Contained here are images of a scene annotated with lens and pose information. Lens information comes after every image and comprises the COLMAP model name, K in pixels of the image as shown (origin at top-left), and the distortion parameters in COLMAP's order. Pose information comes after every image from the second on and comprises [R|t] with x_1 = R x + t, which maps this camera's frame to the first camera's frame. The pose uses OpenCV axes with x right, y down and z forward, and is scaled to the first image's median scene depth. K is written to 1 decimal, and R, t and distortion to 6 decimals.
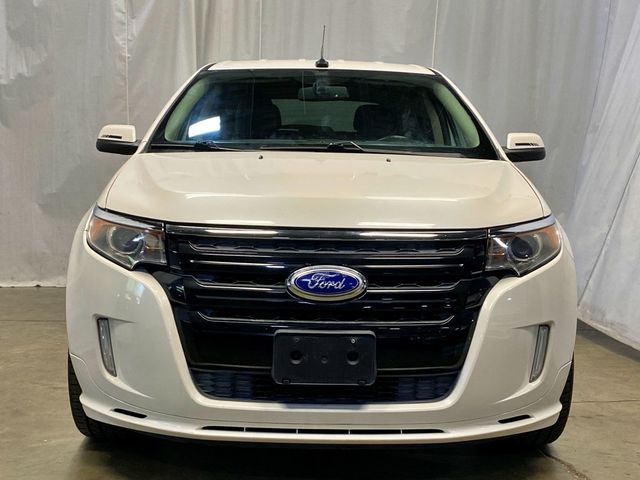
lens RADIAL K [[889.3, 0, 307.1], [0, 889.3, 237.6], [0, 0, 1]] dist [0.224503, -0.753896]
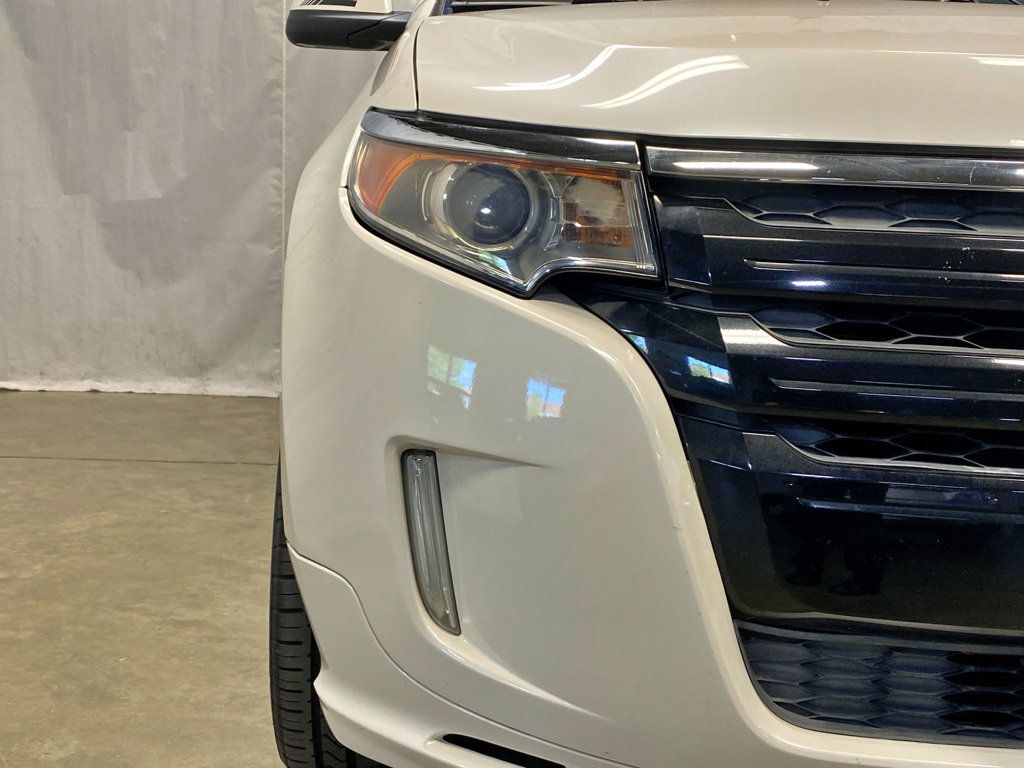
lens RADIAL K [[1422.9, 0, 491.4], [0, 1422.9, 380.1], [0, 0, 1]] dist [0.224503, -0.753896]
pose [[0.999759, 0.020342, 0.008311, -0.206878], [-0.020570, 0.999385, 0.028382, 0.050340], [-0.007729, -0.028546, 0.999563, 0.499307]]
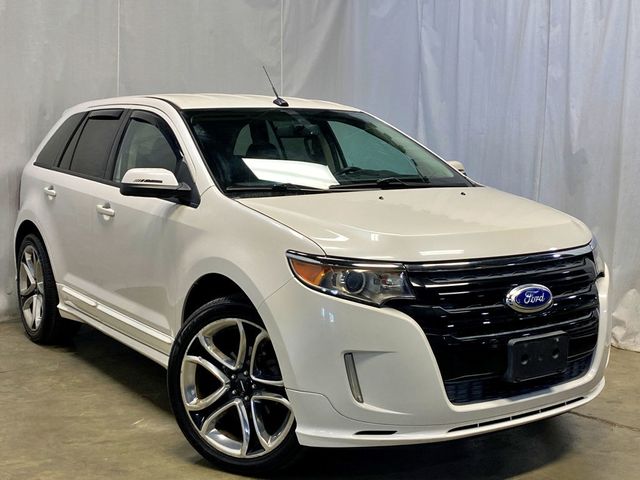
lens RADIAL K [[889.3, 0, 307.1], [0, 889.3, 237.6], [0, 0, 1]] dist [0.224503, -0.753896]
pose [[0.841225, -0.086491, 0.533722, -0.856387], [0.081251, 0.996135, 0.033362, -0.095815], [-0.534545, 0.015300, 0.845001, 0.080979]]
